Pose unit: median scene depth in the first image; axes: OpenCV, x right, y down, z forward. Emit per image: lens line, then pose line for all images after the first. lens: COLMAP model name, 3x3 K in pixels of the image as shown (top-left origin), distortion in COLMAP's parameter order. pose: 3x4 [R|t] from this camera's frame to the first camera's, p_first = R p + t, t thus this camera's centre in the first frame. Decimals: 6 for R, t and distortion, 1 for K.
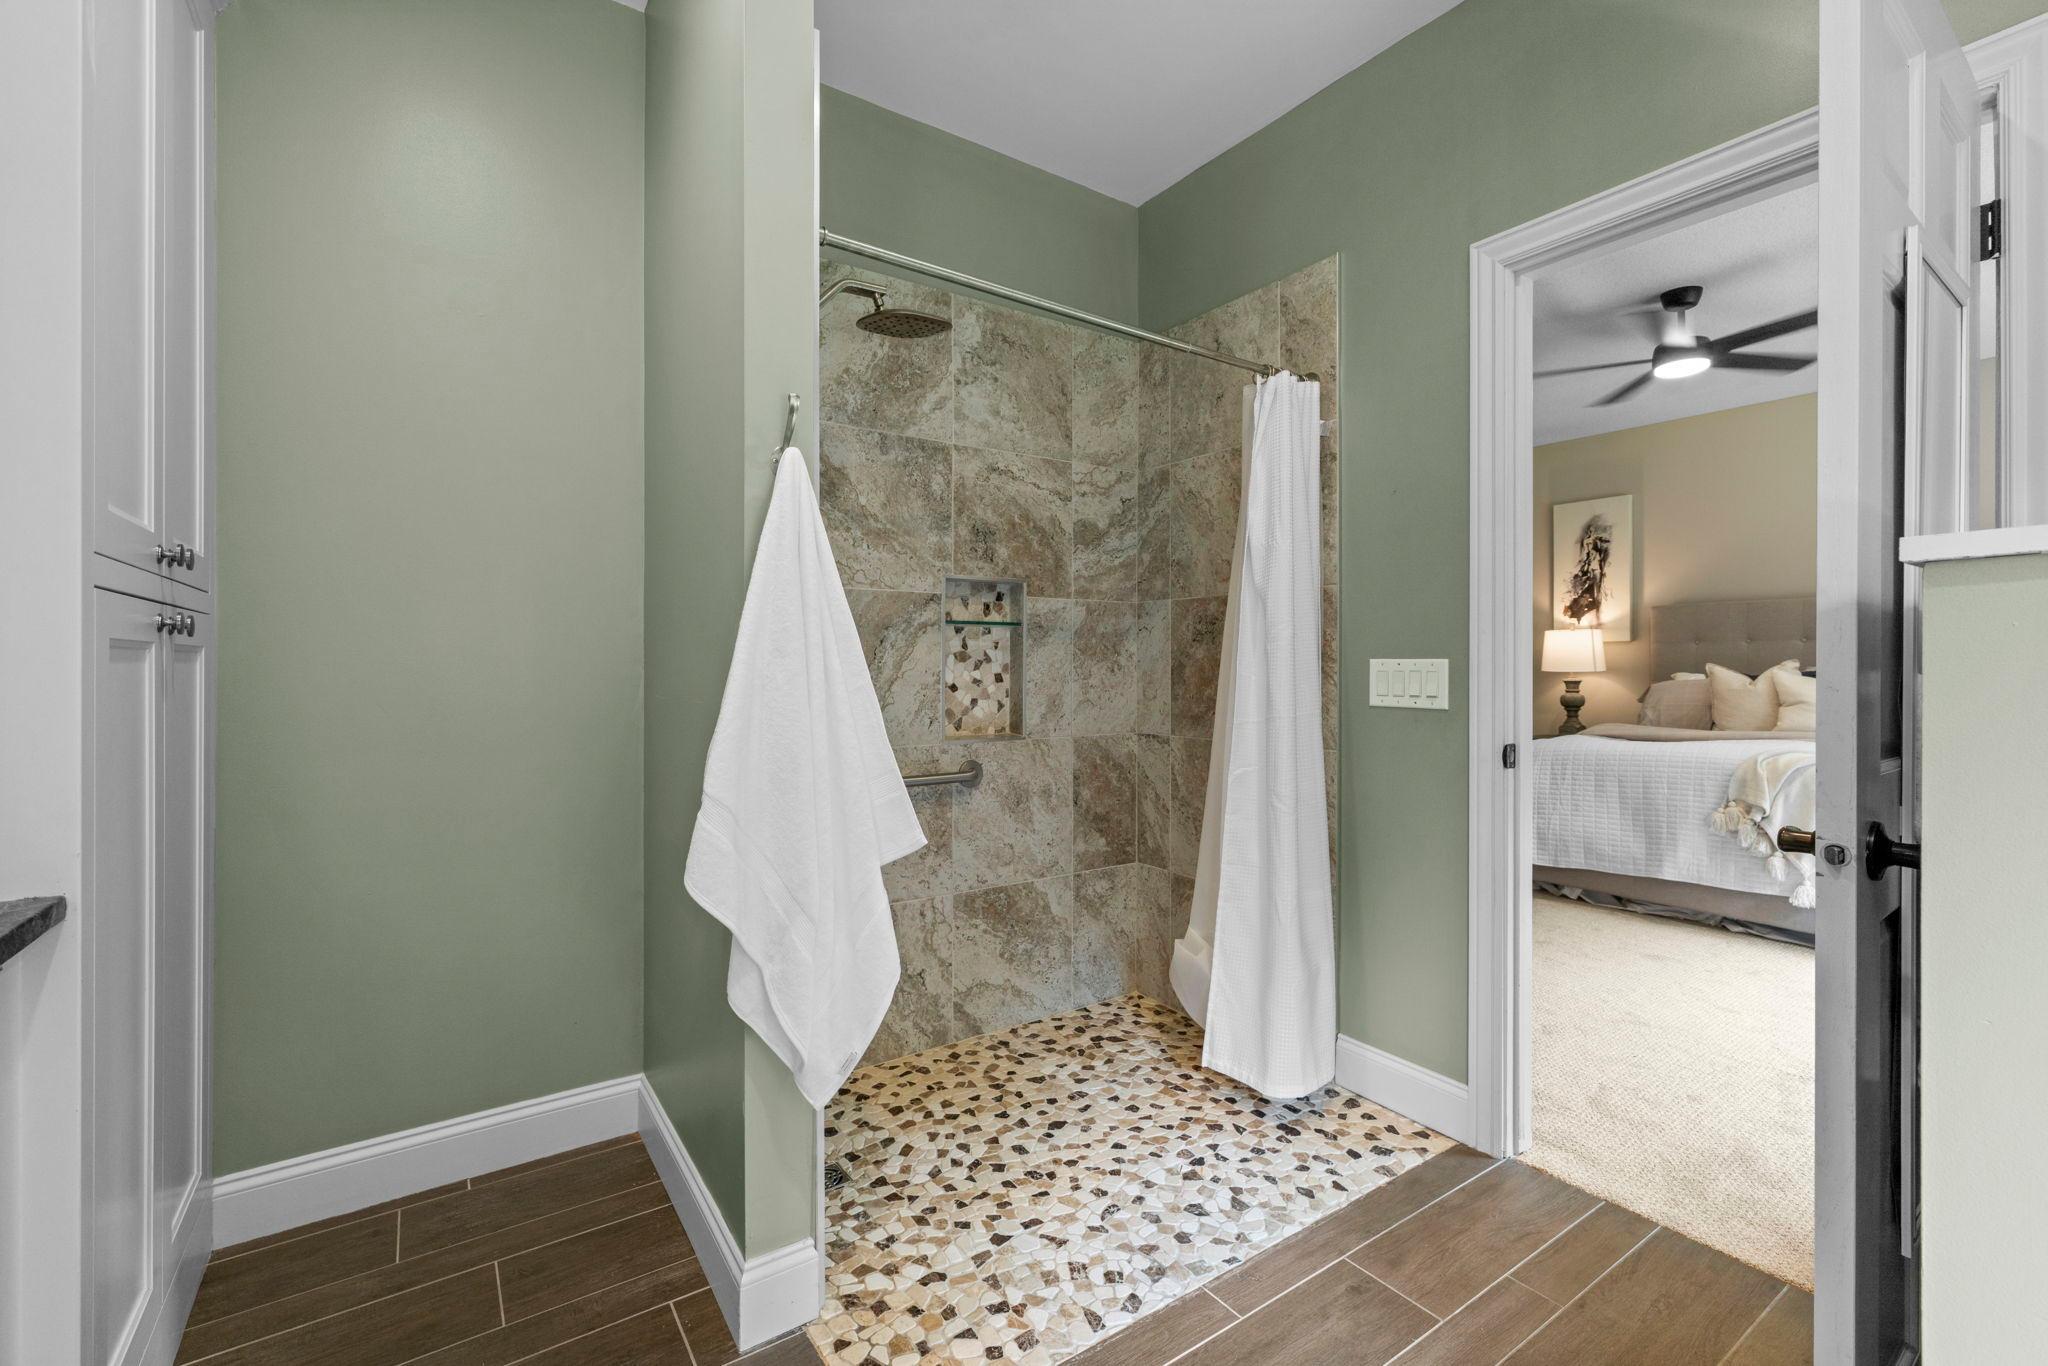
lens RADIAL K [[881.8, 0, 1026.5], [0, 881.8, 672.5], [0, 0, 1]] dist [-0.004856, -0.000444]
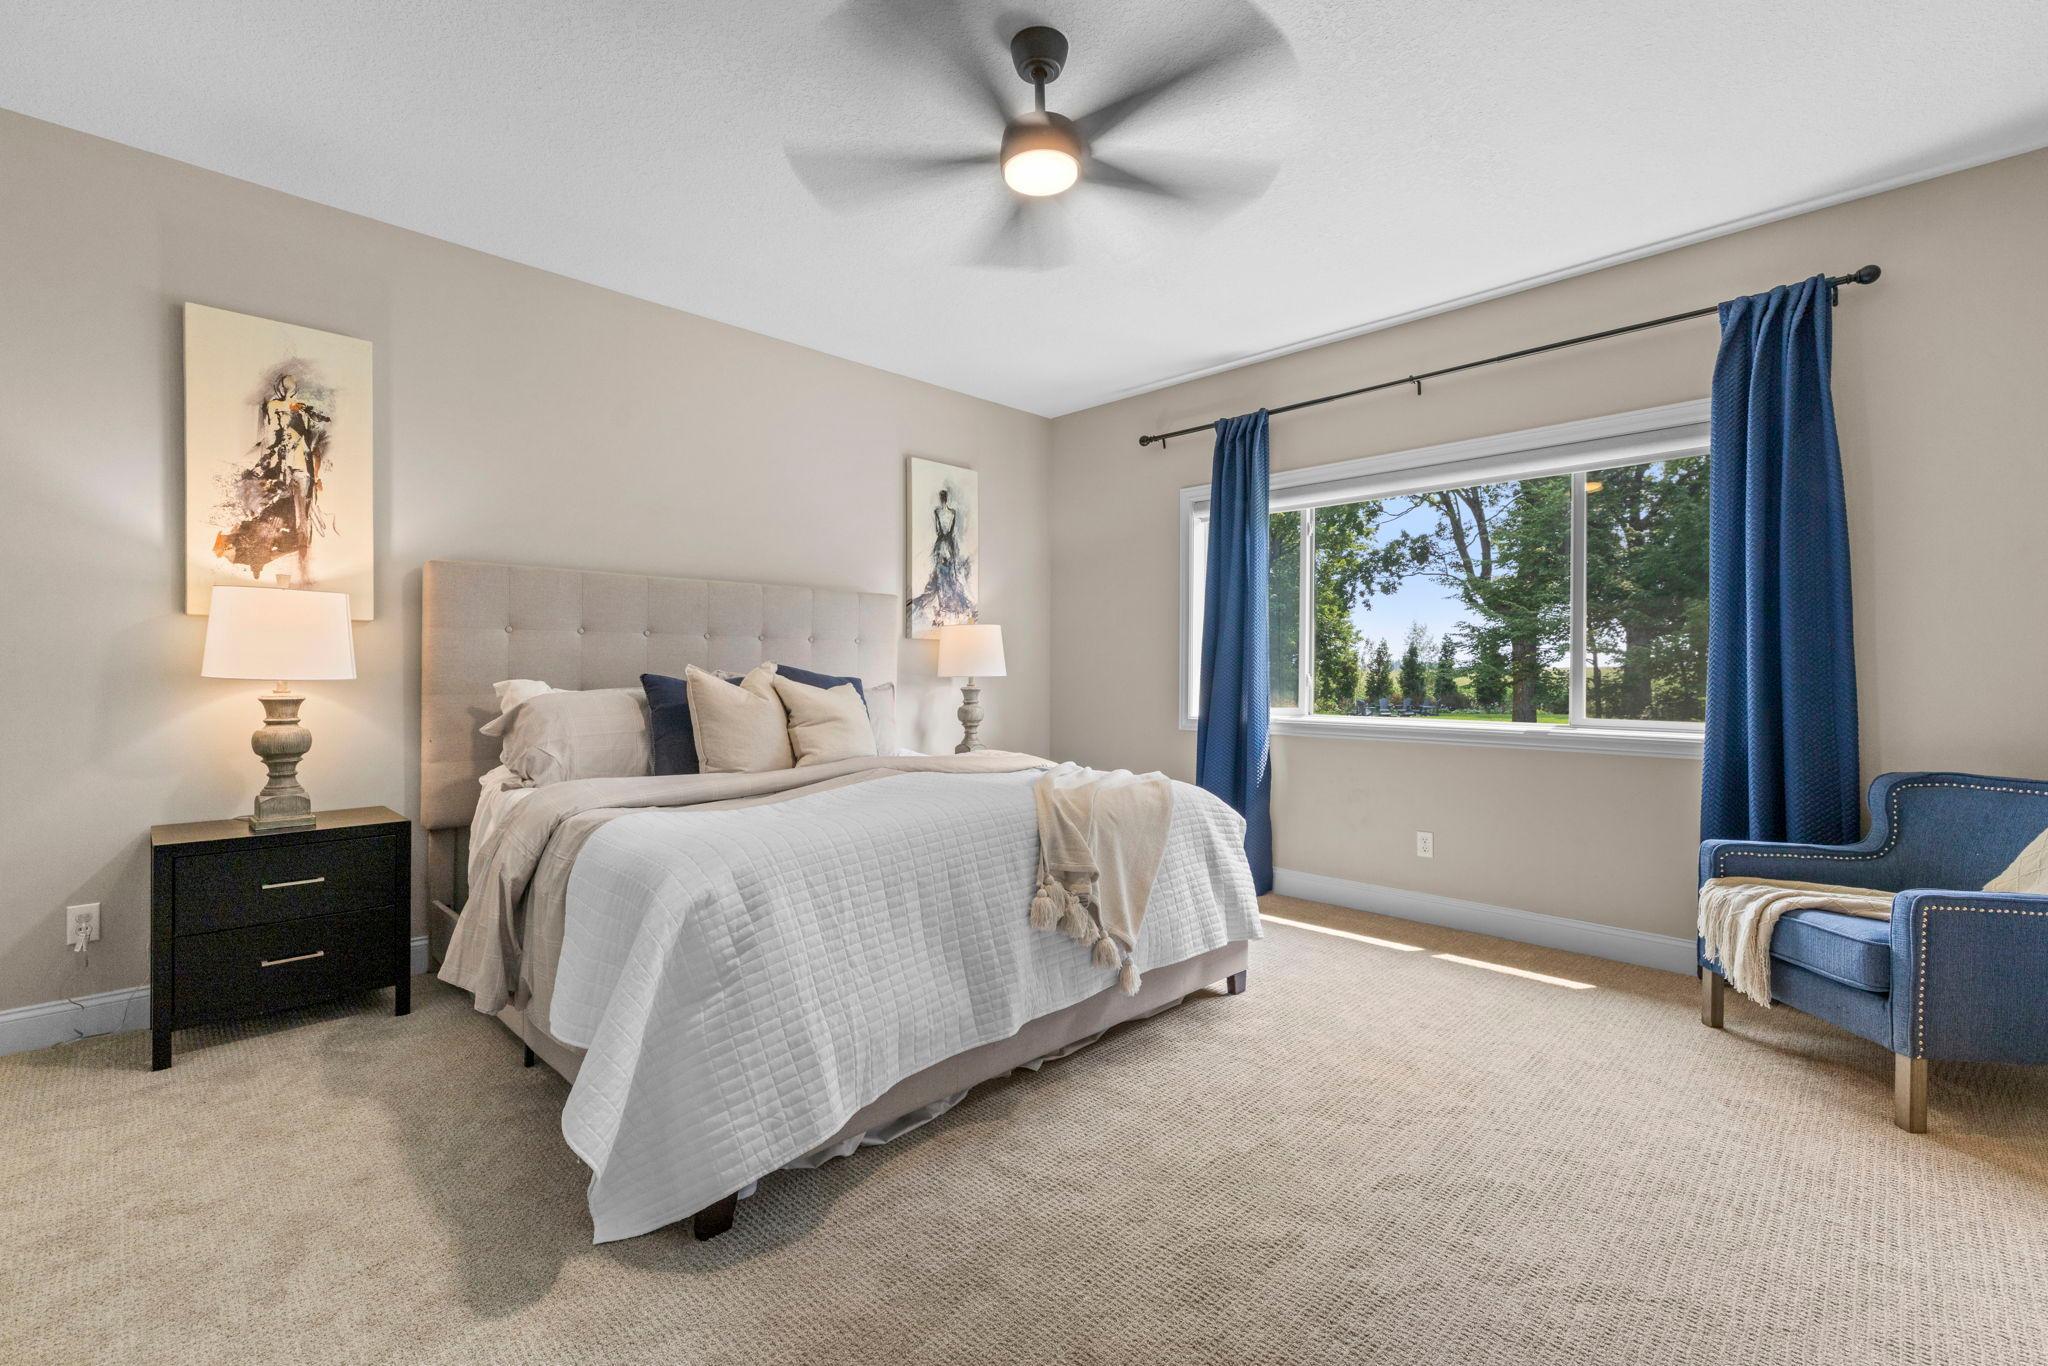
lens RADIAL K [[881.8, 0, 1027.0], [0, 881.8, 675.7], [0, 0, 1]] dist [-0.004856, -0.000444]
pose [[-0.173789, -0.005264, 0.984769, 0.096276], [0.005211, 0.999967, 0.006265, -0.003741], [-0.984769, 0.006220, -0.173755, 0.688143]]
